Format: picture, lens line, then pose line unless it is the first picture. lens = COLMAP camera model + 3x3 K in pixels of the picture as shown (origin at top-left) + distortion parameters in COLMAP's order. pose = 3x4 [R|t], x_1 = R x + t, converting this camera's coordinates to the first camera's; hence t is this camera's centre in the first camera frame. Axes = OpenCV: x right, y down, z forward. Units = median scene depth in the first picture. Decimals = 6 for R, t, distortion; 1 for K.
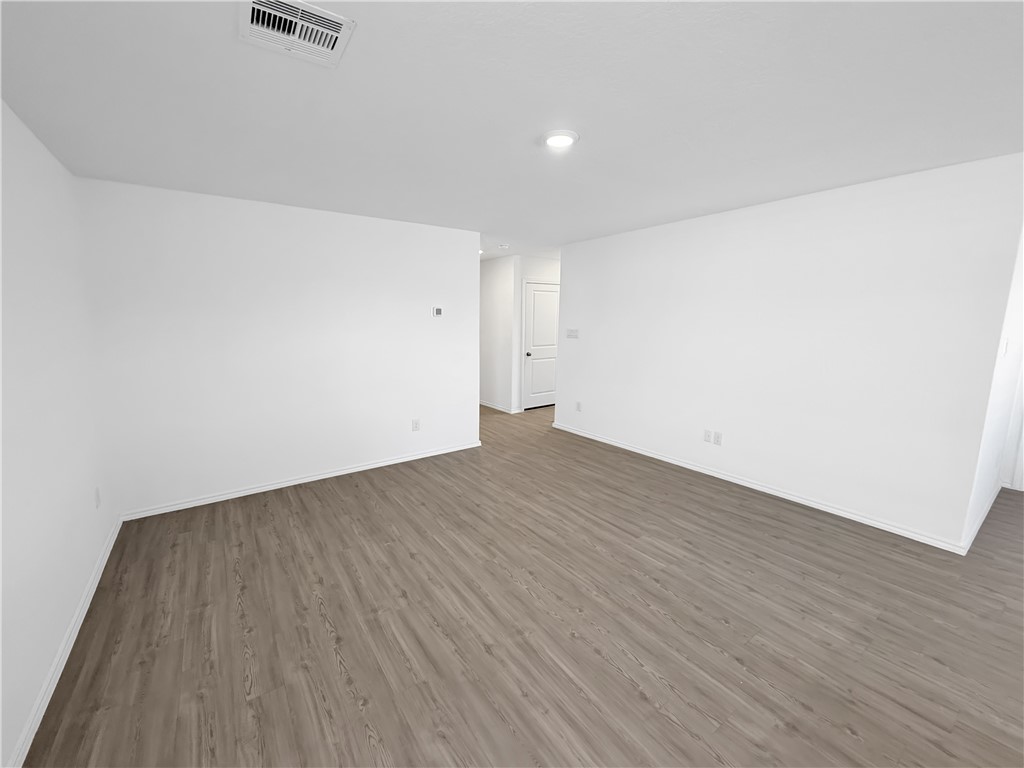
lens RADIAL K [[418.3, 0, 509.6], [0, 418.3, 380.7], [0, 0, 1]] dist [-0.000086, 0.000142]
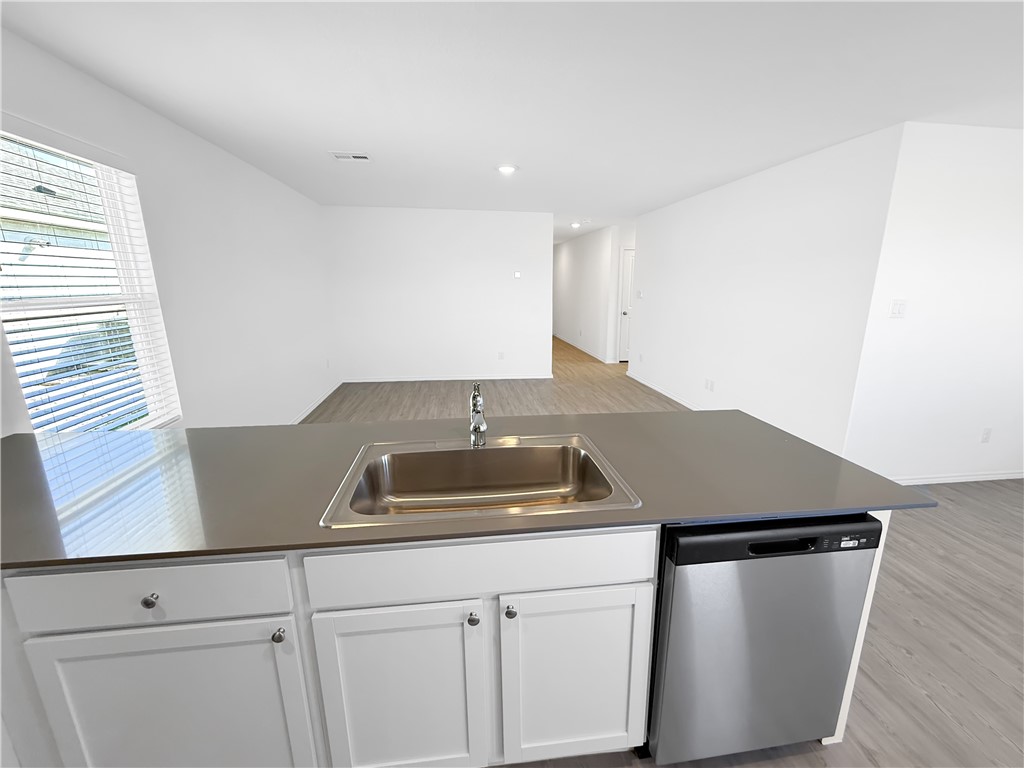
lens RADIAL K [[411.8, 0, 508.1], [0, 411.8, 385.4], [0, 0, 1]] dist [0.000351, 0.000220]
pose [[0.877188, 0.127894, -0.462801, 0.479536], [-0.084845, 0.989992, 0.112766, 0.050387], [0.472592, -0.059651, 0.879260, -0.246640]]
